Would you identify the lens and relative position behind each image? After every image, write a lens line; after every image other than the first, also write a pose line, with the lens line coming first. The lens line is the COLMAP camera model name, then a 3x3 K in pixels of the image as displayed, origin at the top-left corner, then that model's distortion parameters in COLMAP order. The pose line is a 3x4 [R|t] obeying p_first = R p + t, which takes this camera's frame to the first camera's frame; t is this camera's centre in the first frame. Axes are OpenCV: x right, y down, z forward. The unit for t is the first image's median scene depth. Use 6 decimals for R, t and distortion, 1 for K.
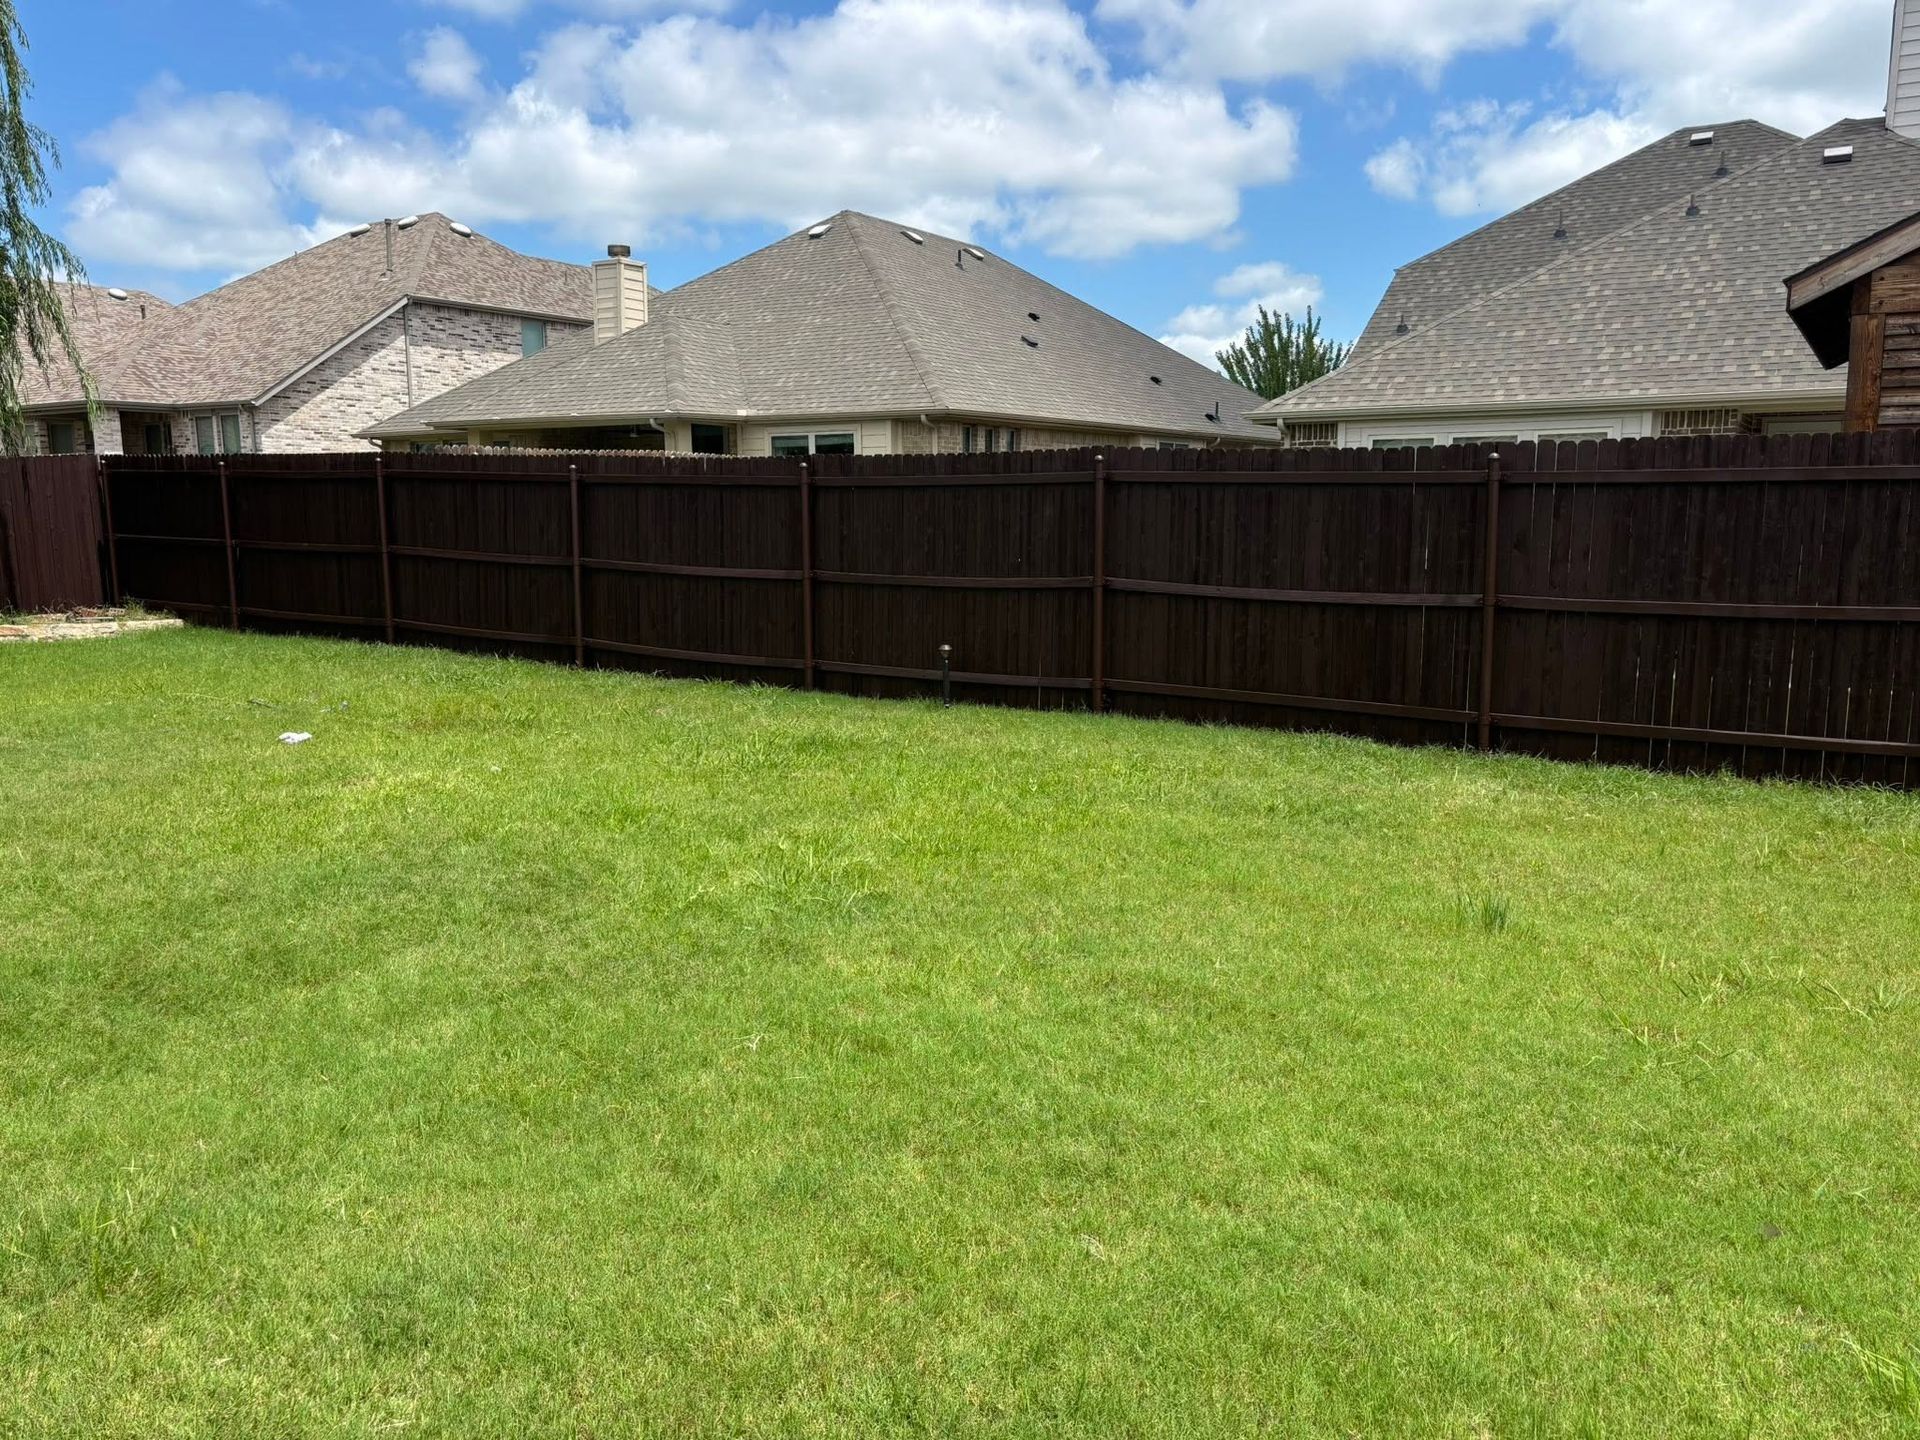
lens RADIAL K [[1443.2, 0, 952.4], [0, 1443.2, 713.0], [0, 0, 1]] dist [0.101158, -0.111994]
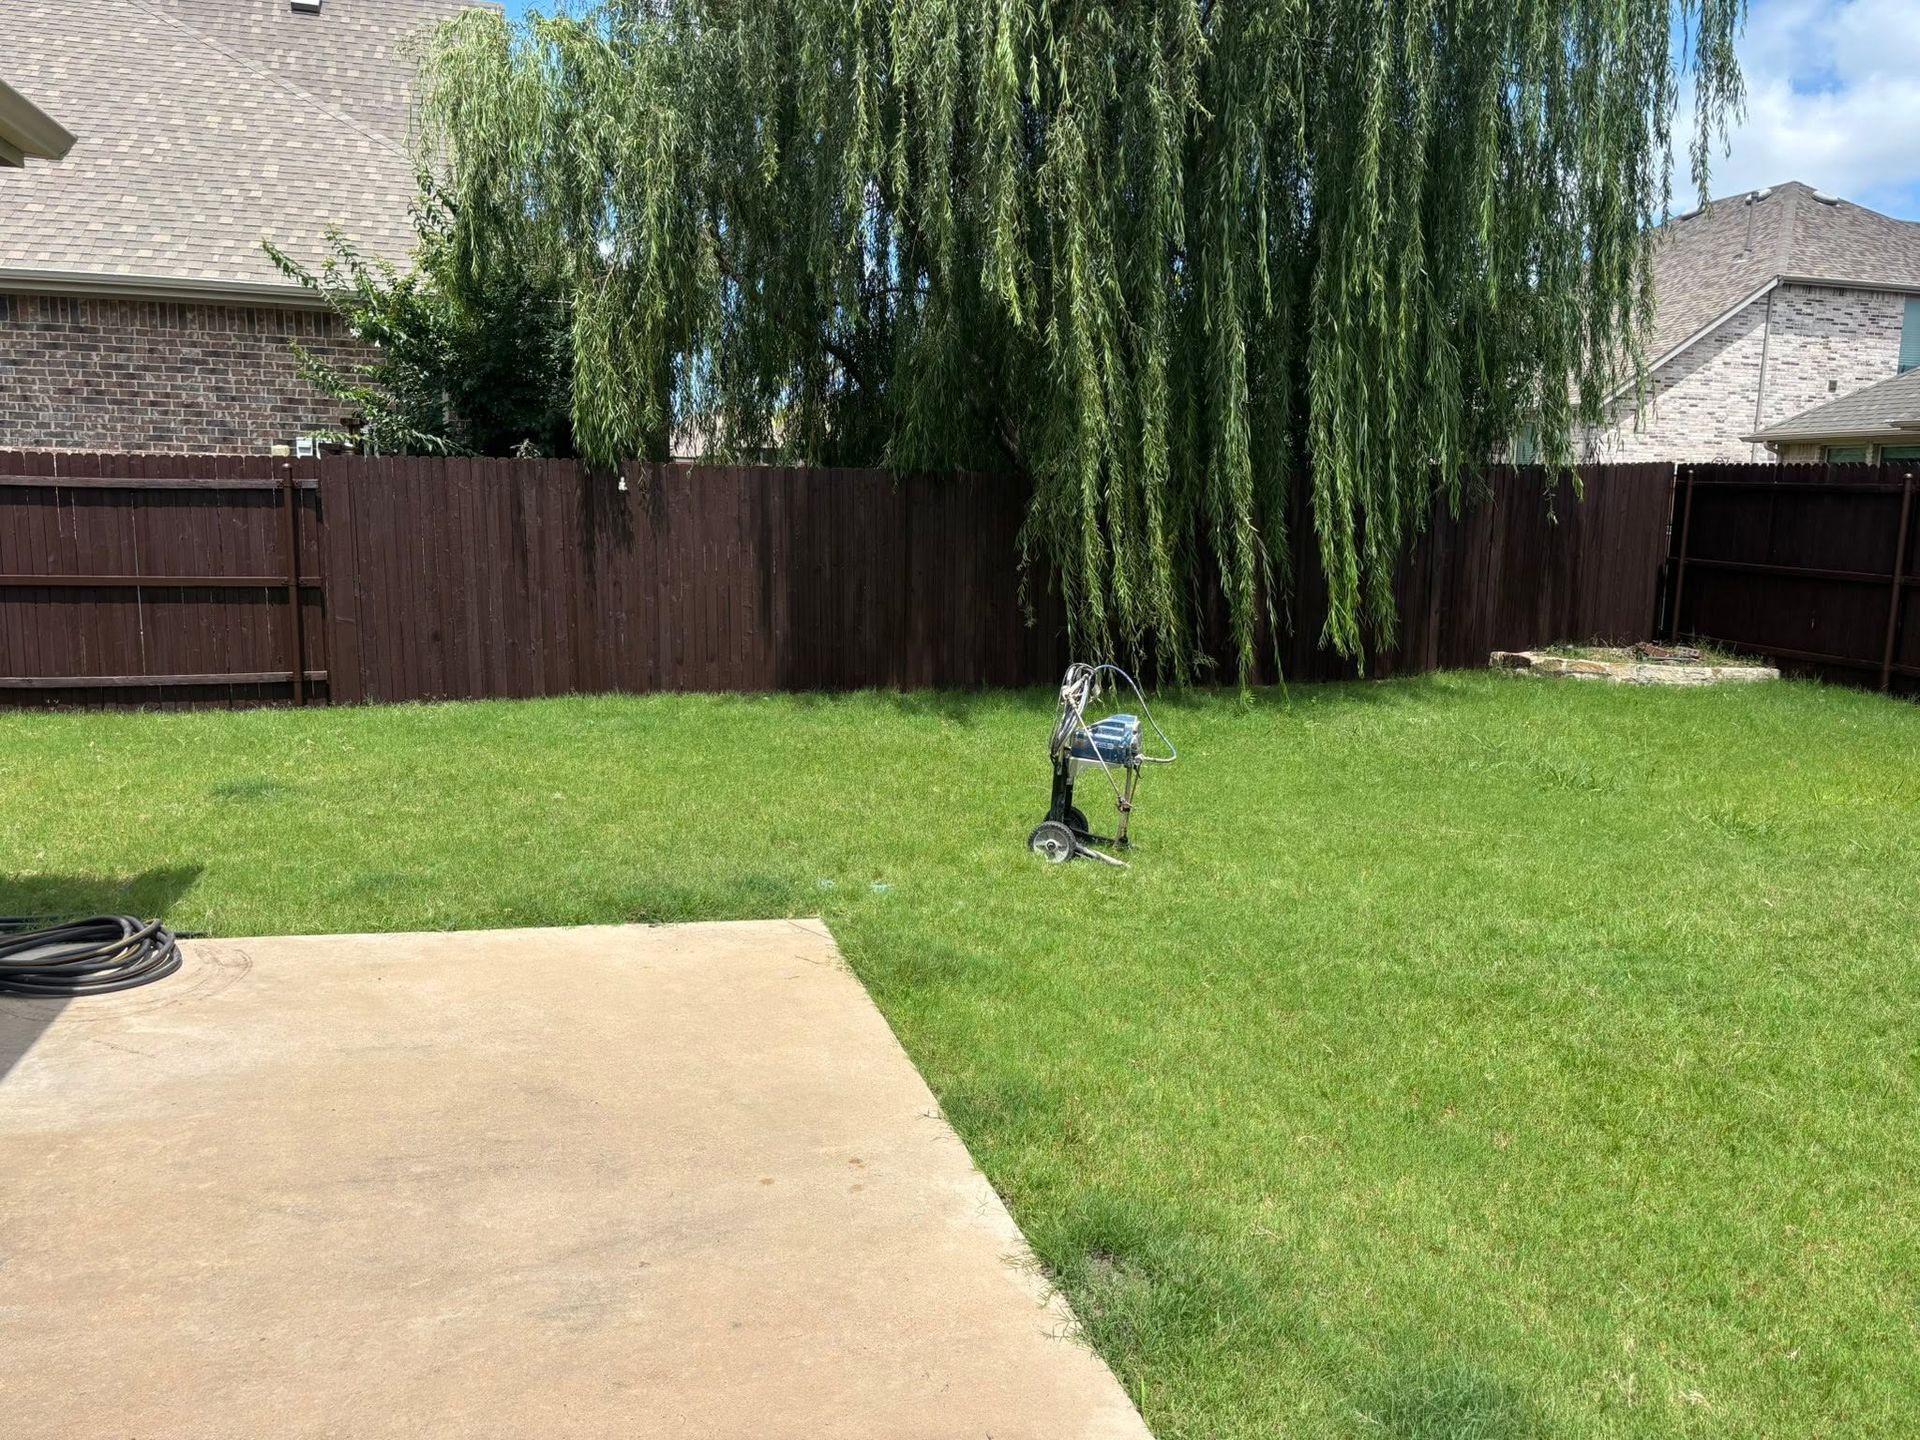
lens RADIAL K [[1443.2, 0, 952.4], [0, 1443.2, 713.0], [0, 0, 1]] dist [0.101158, -0.111994]
pose [[0.750350, 0.124847, -0.649144, -0.139231], [-0.126518, 0.990972, 0.044347, -0.007769], [0.648821, 0.048853, 0.759372, 0.040237]]
